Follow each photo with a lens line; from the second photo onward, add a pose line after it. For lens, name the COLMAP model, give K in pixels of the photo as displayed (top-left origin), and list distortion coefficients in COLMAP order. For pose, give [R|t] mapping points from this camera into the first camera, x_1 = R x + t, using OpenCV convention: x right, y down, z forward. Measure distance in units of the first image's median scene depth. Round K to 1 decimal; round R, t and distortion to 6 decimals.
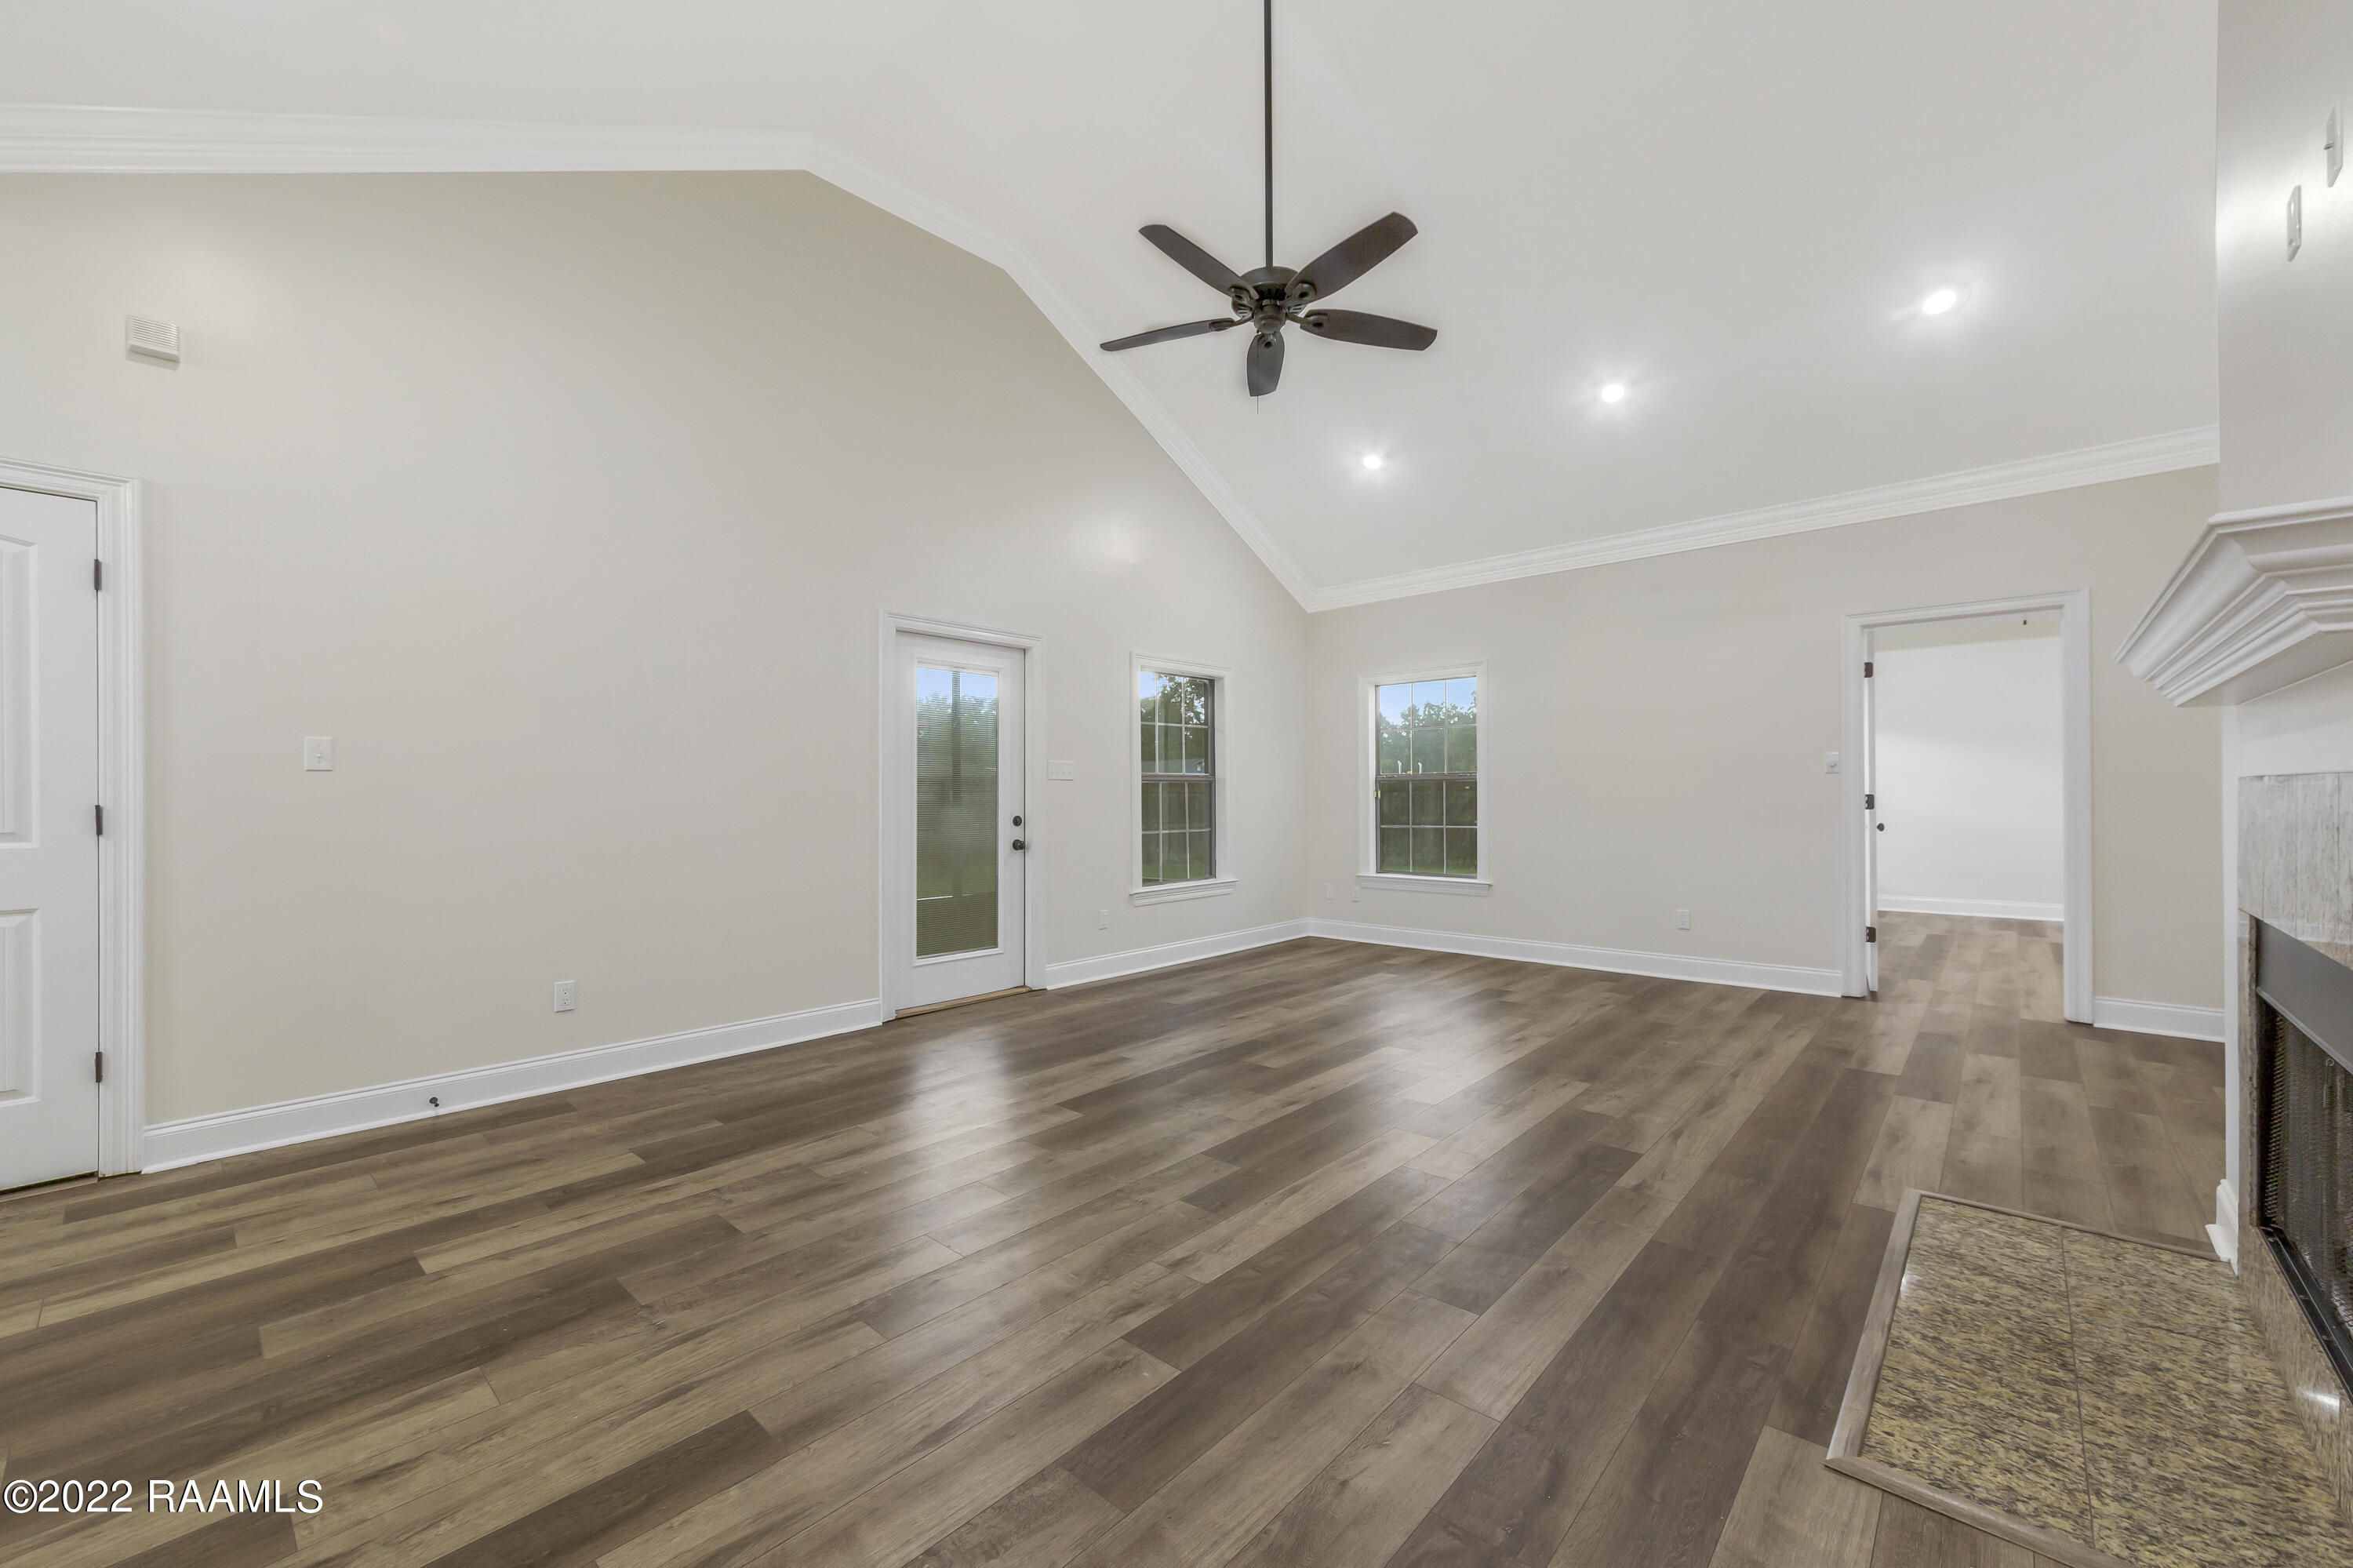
lens RADIAL K [[926.2, 0, 1174.1], [0, 926.2, 791.6], [0, 0, 1]] dist [-0.006823, -0.000242]
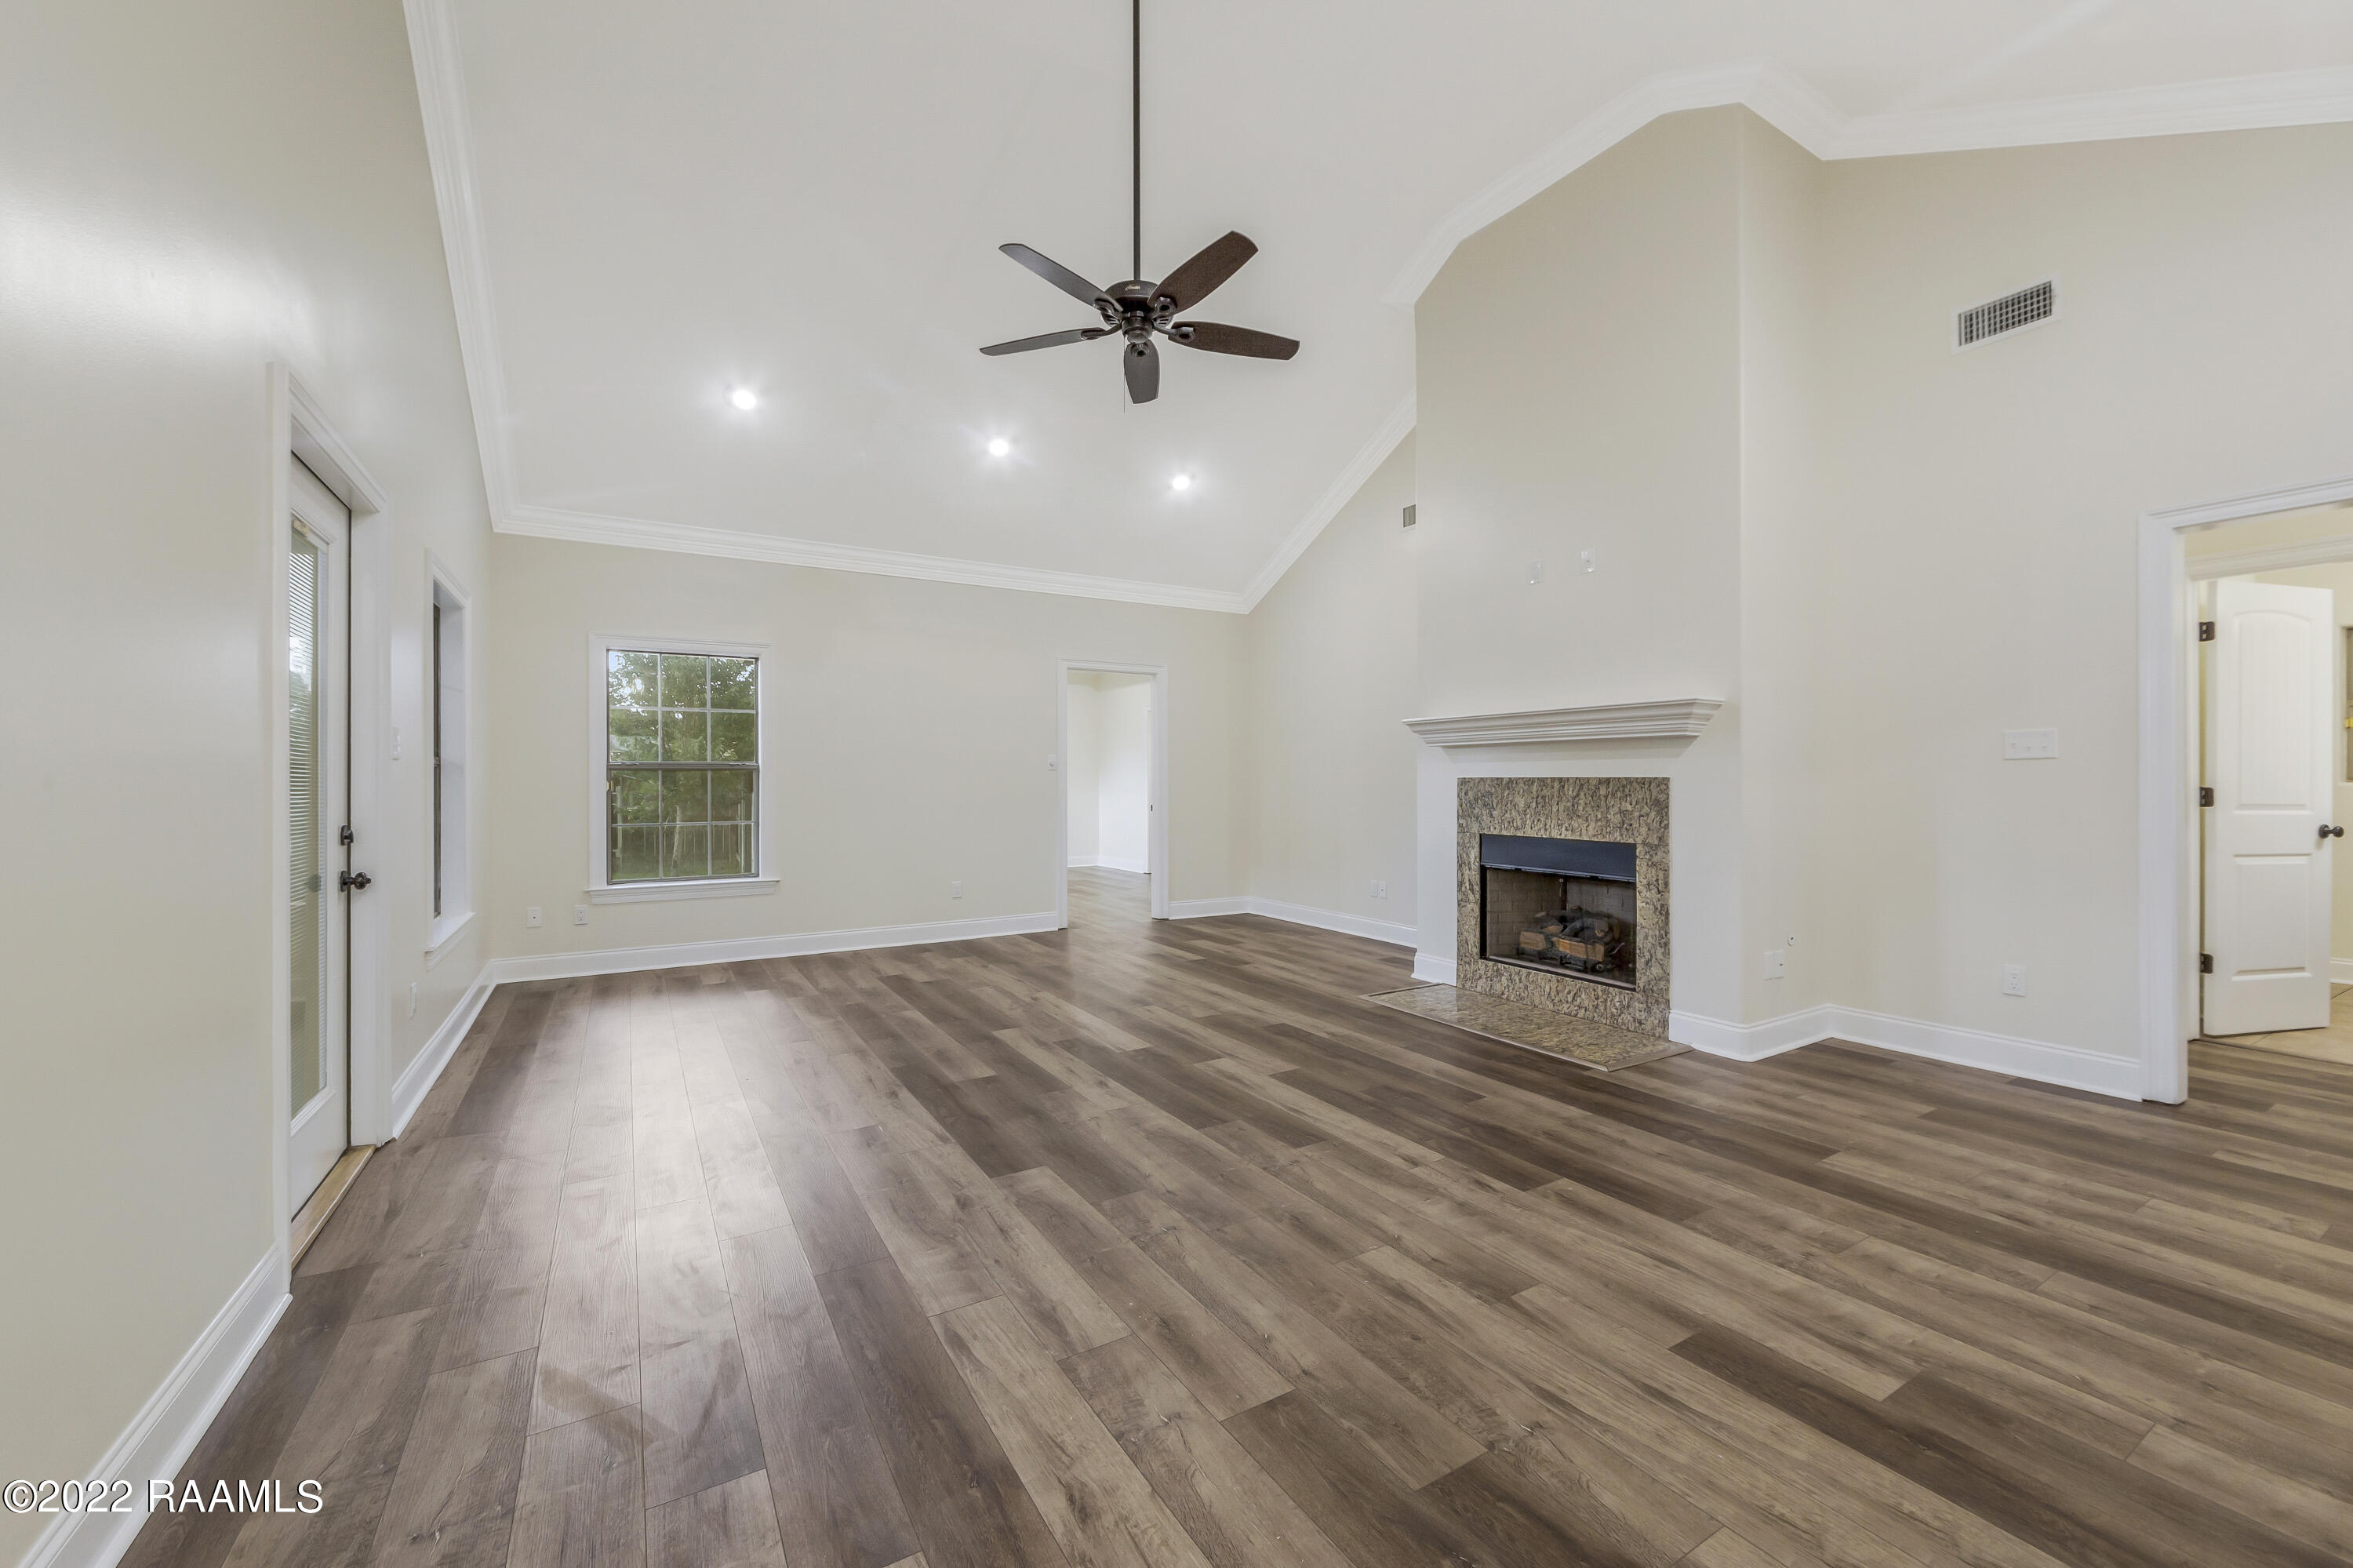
lens RADIAL K [[926.2, 0, 1174.5], [0, 926.2, 781.8], [0, 0, 1]] dist [-0.006823, -0.000242]
pose [[0.291032, 0.004113, 0.956704, -1.367728], [-0.000025, 0.999991, -0.004291, 0.006413], [-0.956713, 0.001225, 0.291030, 1.012294]]
